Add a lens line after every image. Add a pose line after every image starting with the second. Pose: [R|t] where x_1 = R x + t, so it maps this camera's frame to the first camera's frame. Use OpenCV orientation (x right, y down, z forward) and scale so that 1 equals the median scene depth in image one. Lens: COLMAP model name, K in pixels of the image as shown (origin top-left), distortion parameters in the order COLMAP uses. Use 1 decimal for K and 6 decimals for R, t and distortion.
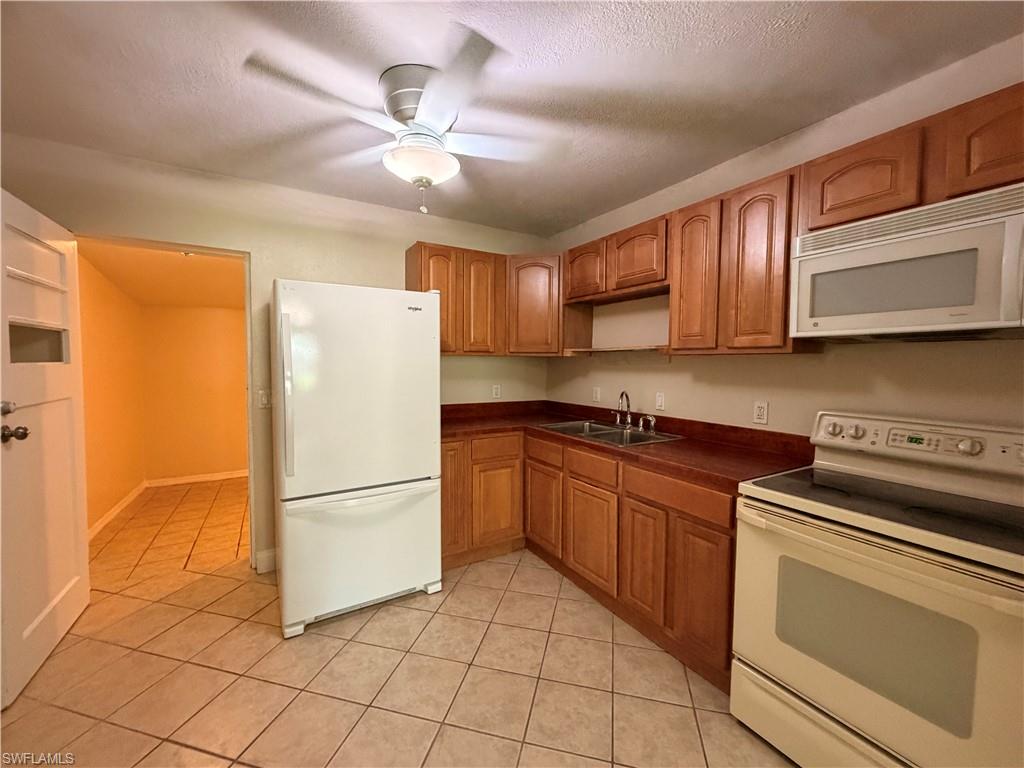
lens RADIAL K [[415.6, 0, 512.2], [0, 415.6, 383.8], [0, 0, 1]] dist [0.002204, 0.000457]
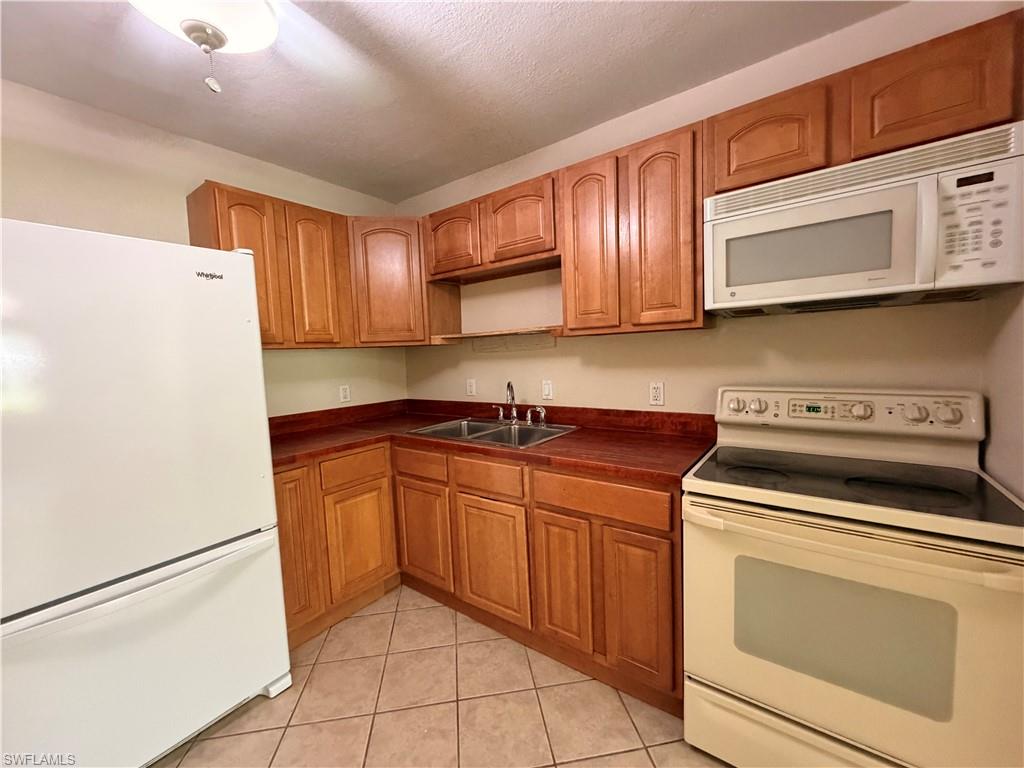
lens RADIAL K [[415.6, 0, 513.1], [0, 415.6, 383.0], [0, 0, 1]] dist [0.002204, 0.000457]
pose [[0.923976, -0.073394, 0.375343, -0.060157], [0.067364, 0.997302, 0.029181, -0.004762], [-0.376472, -0.001678, 0.926427, 0.245973]]
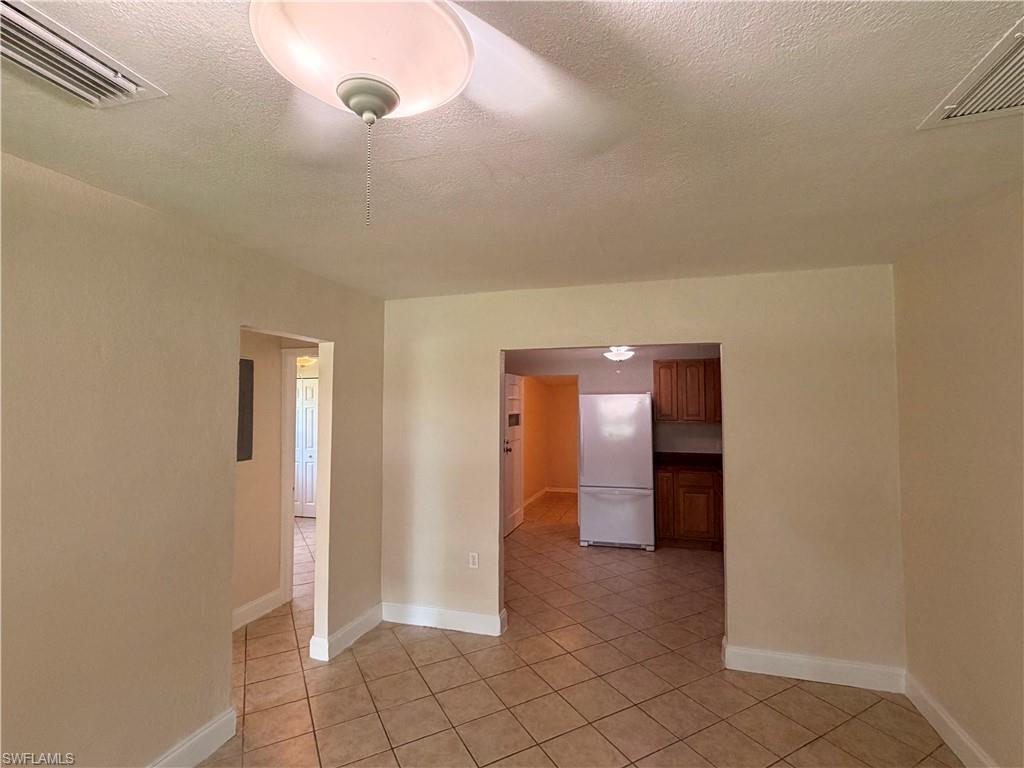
lens RADIAL K [[471.6, 0, 512.7], [0, 471.6, 387.9], [0, 0, 1]] dist [-0.008292, 0.001089]
pose [[0.680578, -0.035403, -0.731819, 1.122993], [-0.031532, 0.996491, -0.077531, -0.057042], [0.731996, 0.075842, 0.677074, -1.100347]]
